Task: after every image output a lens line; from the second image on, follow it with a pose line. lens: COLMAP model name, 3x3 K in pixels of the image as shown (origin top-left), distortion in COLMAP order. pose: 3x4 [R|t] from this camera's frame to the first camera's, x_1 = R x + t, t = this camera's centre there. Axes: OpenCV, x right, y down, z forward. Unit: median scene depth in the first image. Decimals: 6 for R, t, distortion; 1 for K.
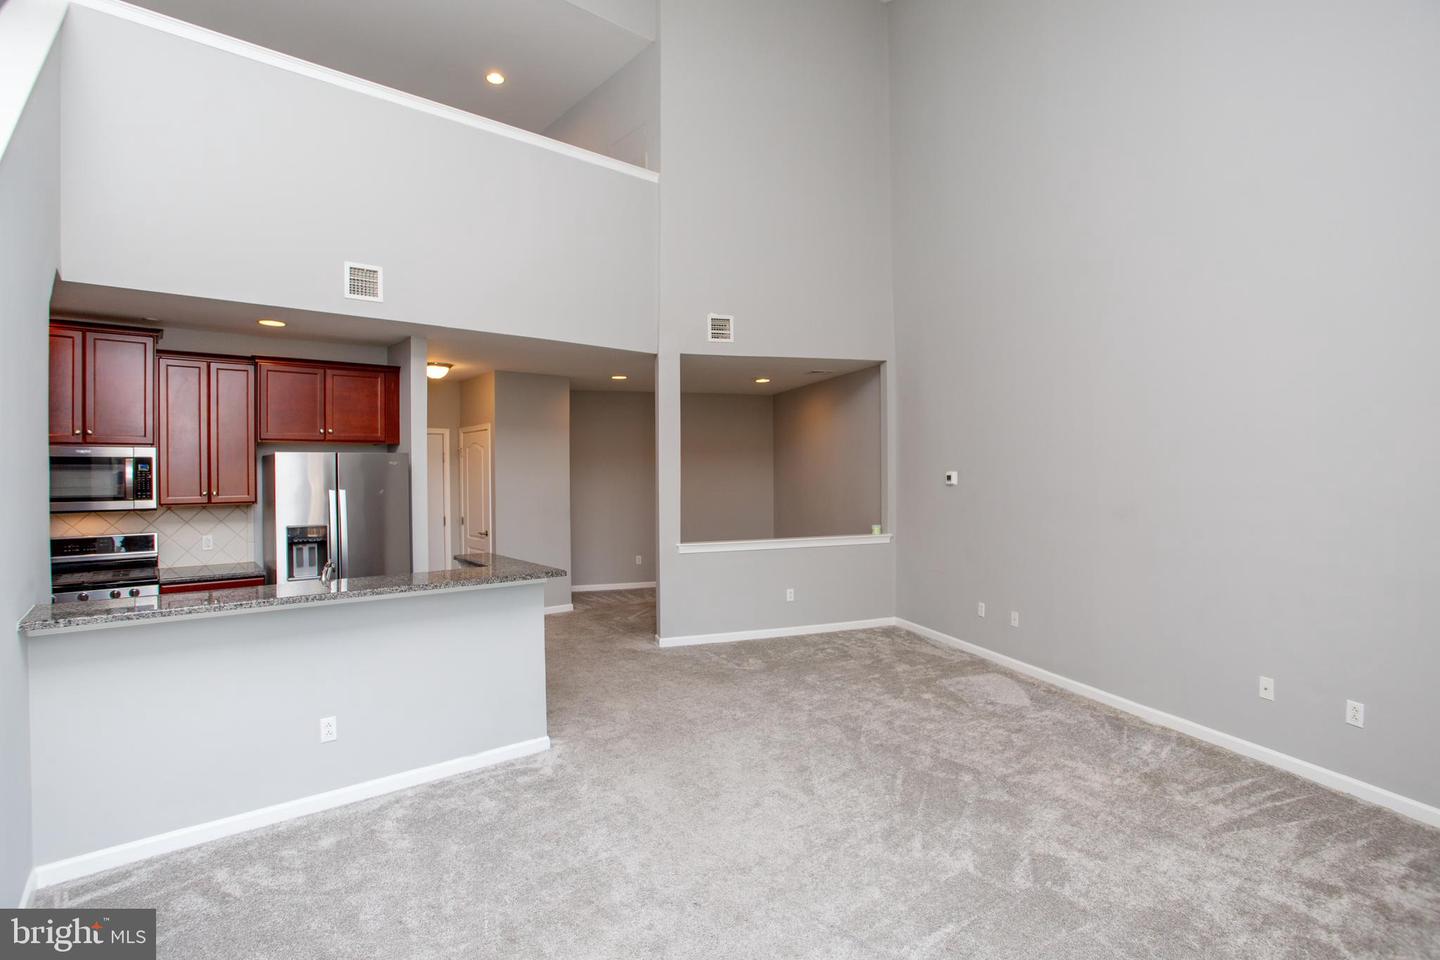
lens RADIAL K [[697.5, 0, 713.0], [0, 697.5, 471.2], [0, 0, 1]] dist [-0.064828, 0.021980]
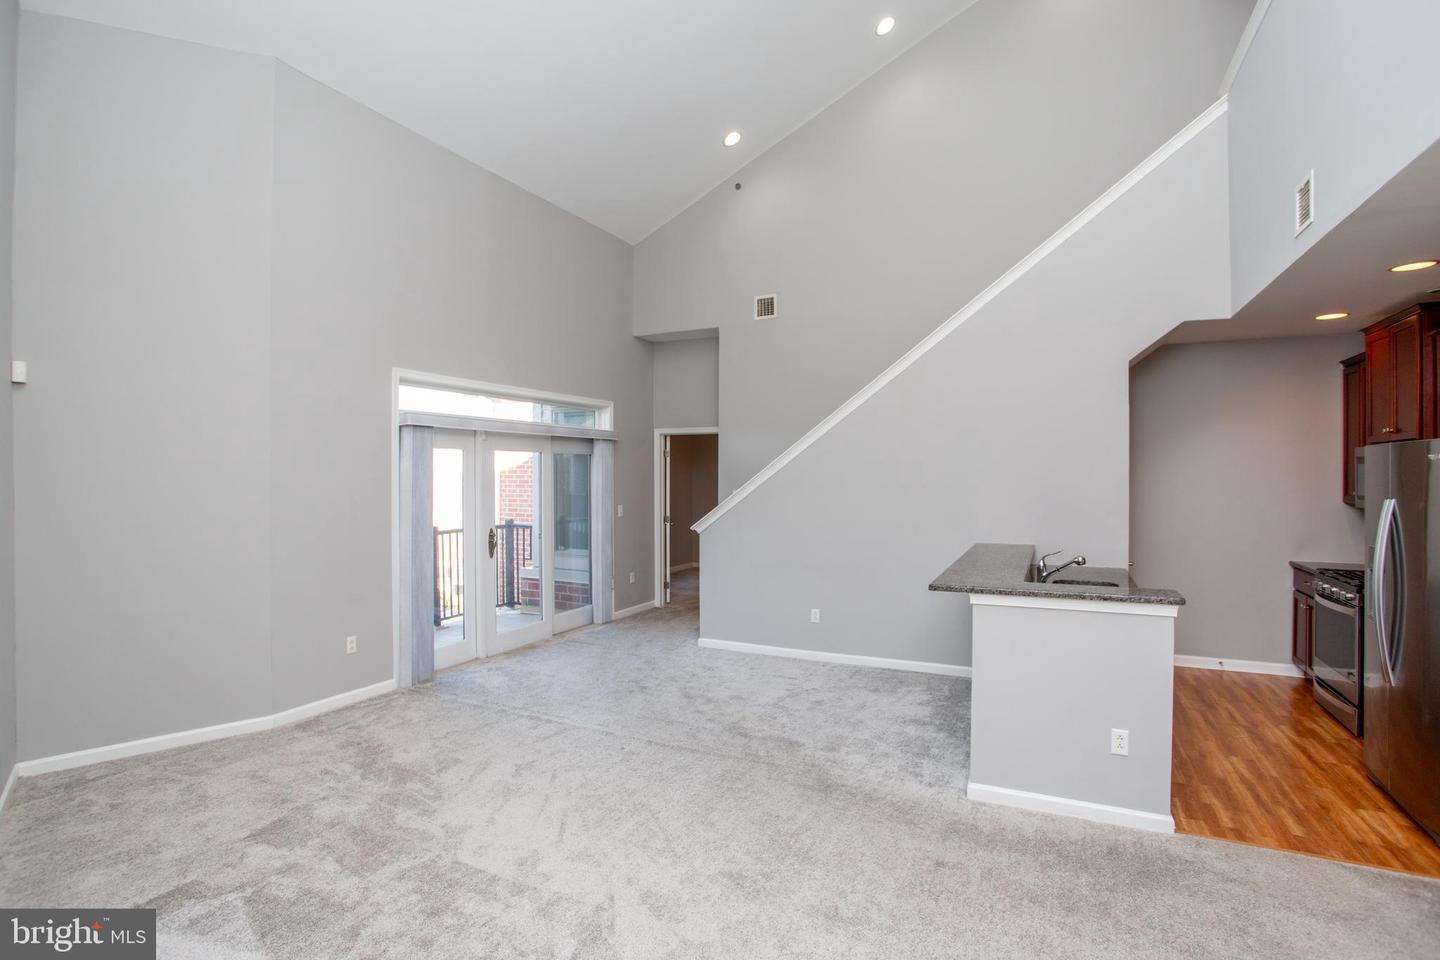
lens RADIAL K [[704.9, 0, 715.1], [0, 704.9, 474.1], [0, 0, 1]] dist [-0.081053, 0.033526]
pose [[-0.921029, 0.004538, -0.389468, 0.306977], [0.006758, 0.999968, -0.004332, 0.004791], [0.389436, -0.006622, -0.921030, 1.370403]]
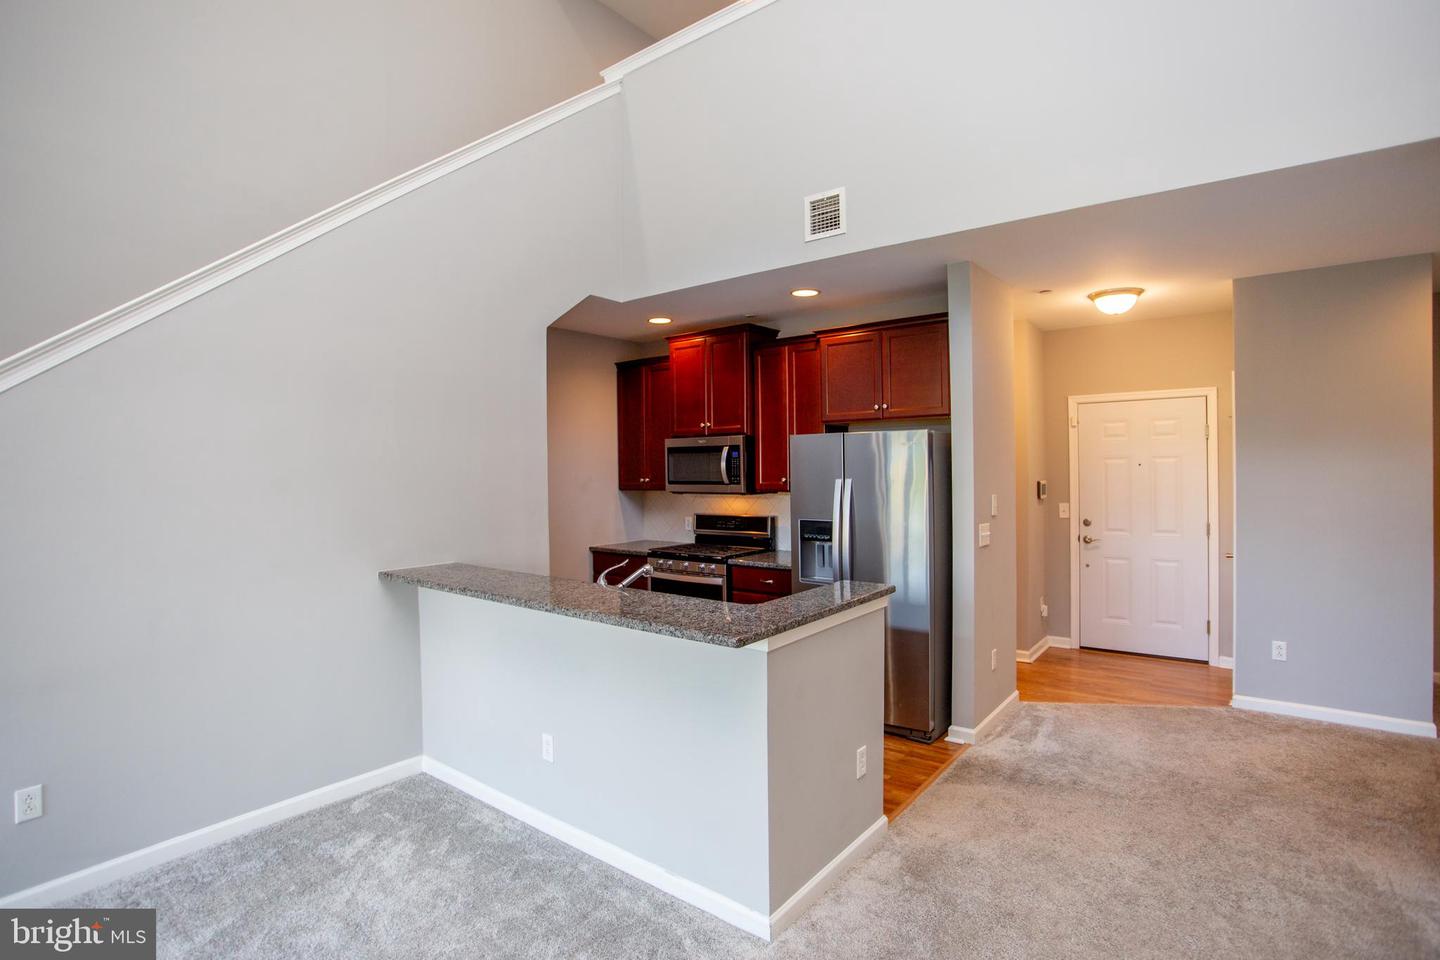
lens RADIAL K [[714.0, 0, 722.3], [0, 714.0, 472.5], [0, 0, 1]] dist [-0.074983, 0.032772]
pose [[0.201886, 0.013189, -0.979320, 0.255477], [0.012471, 0.999794, 0.016036, 0.004175], [0.979330, -0.015451, 0.201680, 0.700240]]
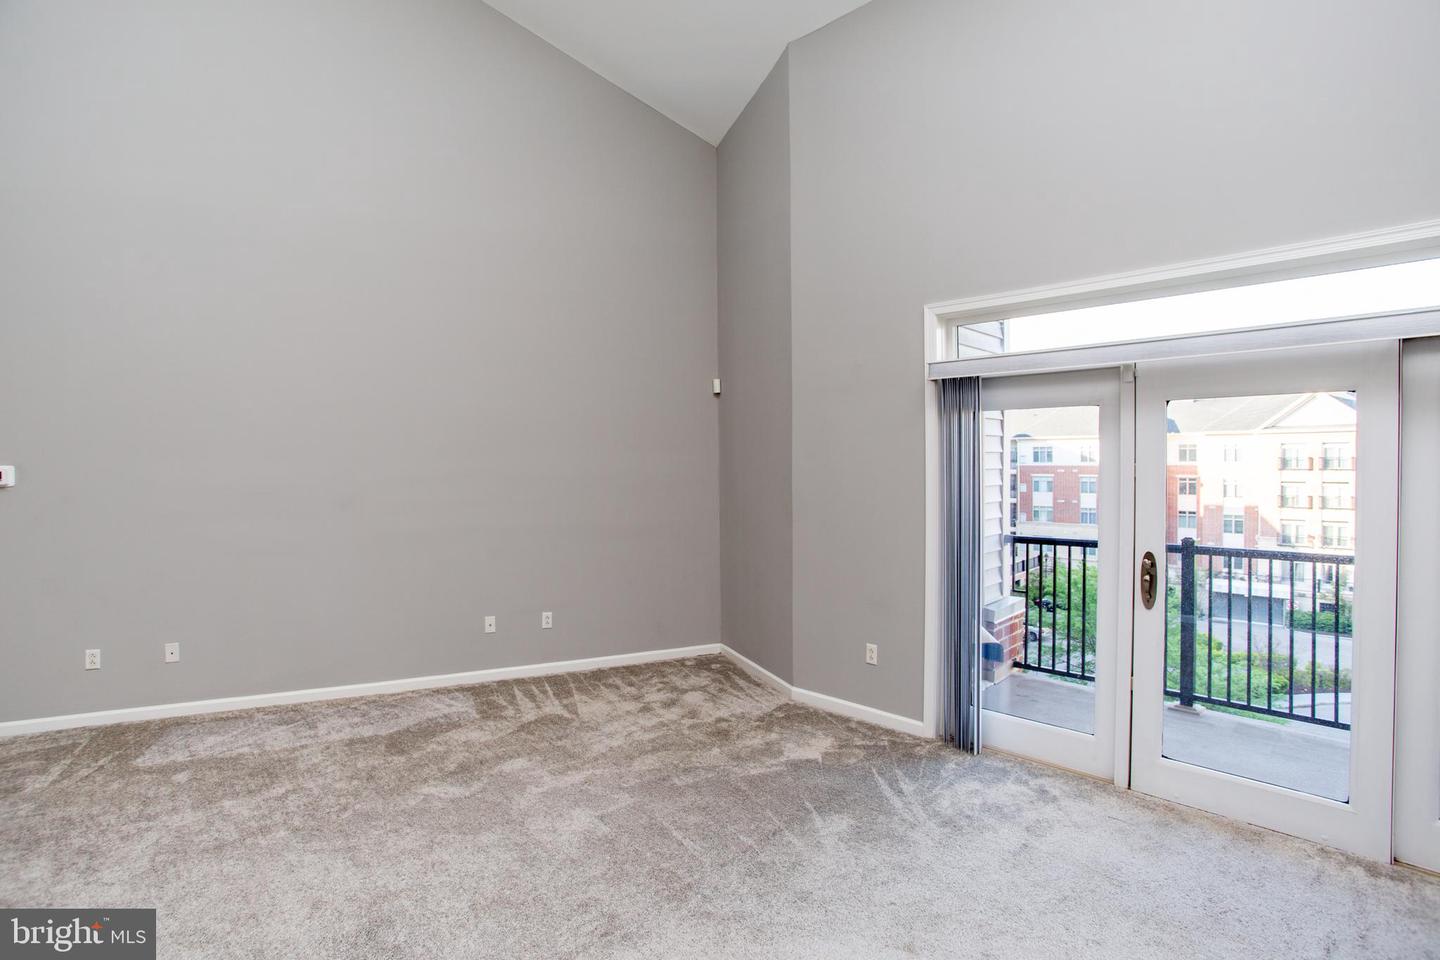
lens RADIAL K [[697.5, 0, 713.0], [0, 697.5, 471.2], [0, 0, 1]] dist [-0.064828, 0.021980]
pose [[-0.084120, -0.009569, 0.996410, -0.419088], [0.013101, 0.999857, 0.010709, 0.009731], [-0.996370, 0.013955, -0.083982, 0.502573]]
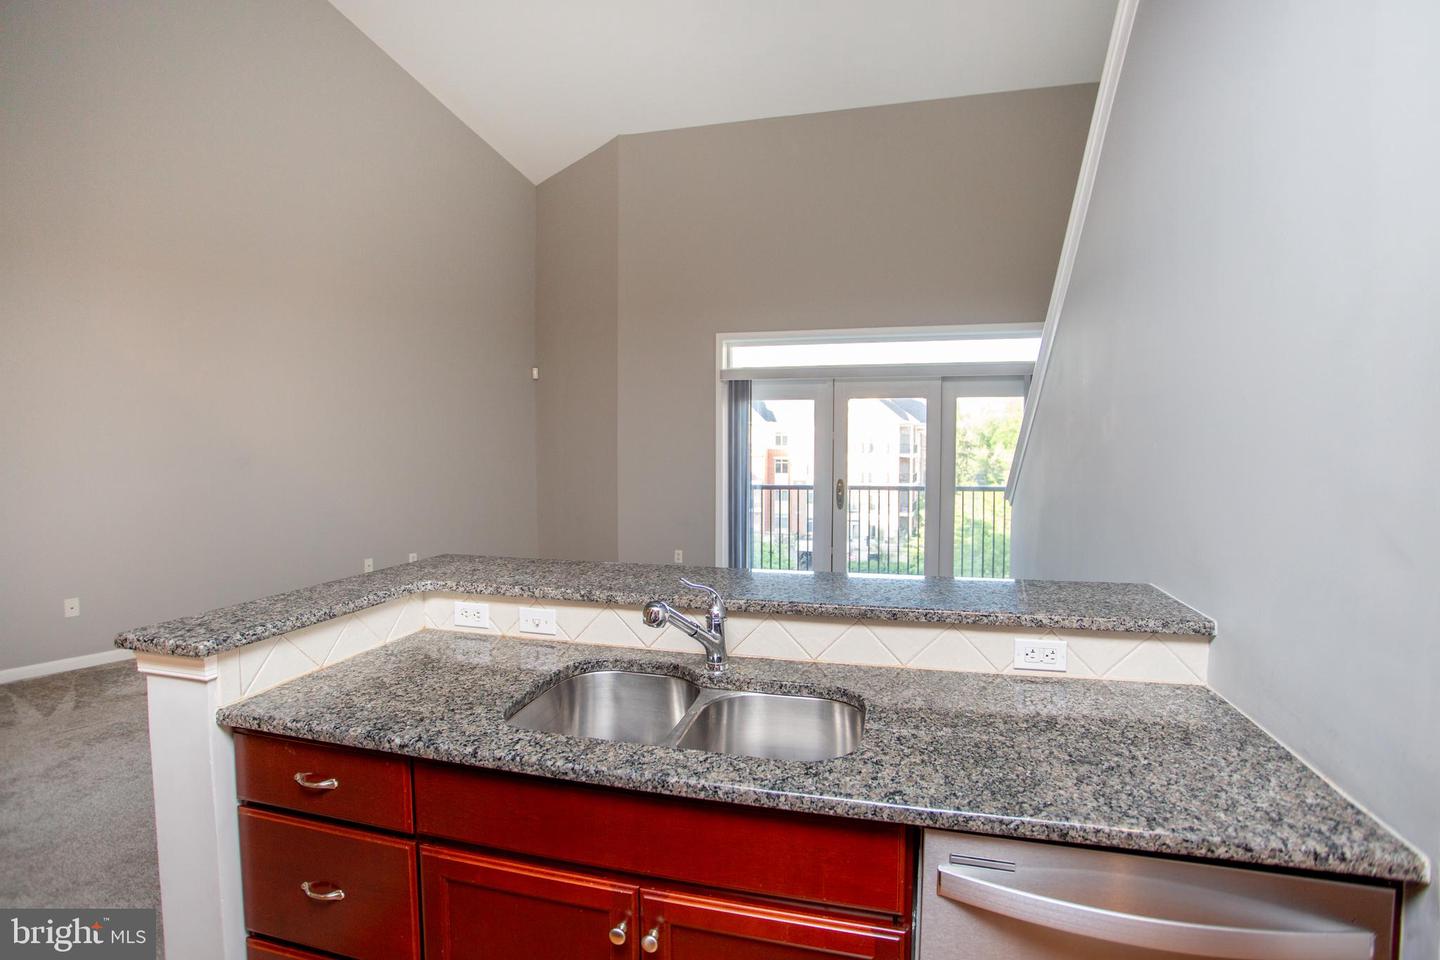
lens RADIAL K [[697.5, 0, 713.0], [0, 697.5, 471.2], [0, 0, 1]] dist [-0.064828, 0.021980]
pose [[-0.568310, -0.029145, 0.822298, -0.702128], [0.004982, 0.999232, 0.038860, 0.032409], [-0.822799, 0.026181, -0.567729, 0.923850]]
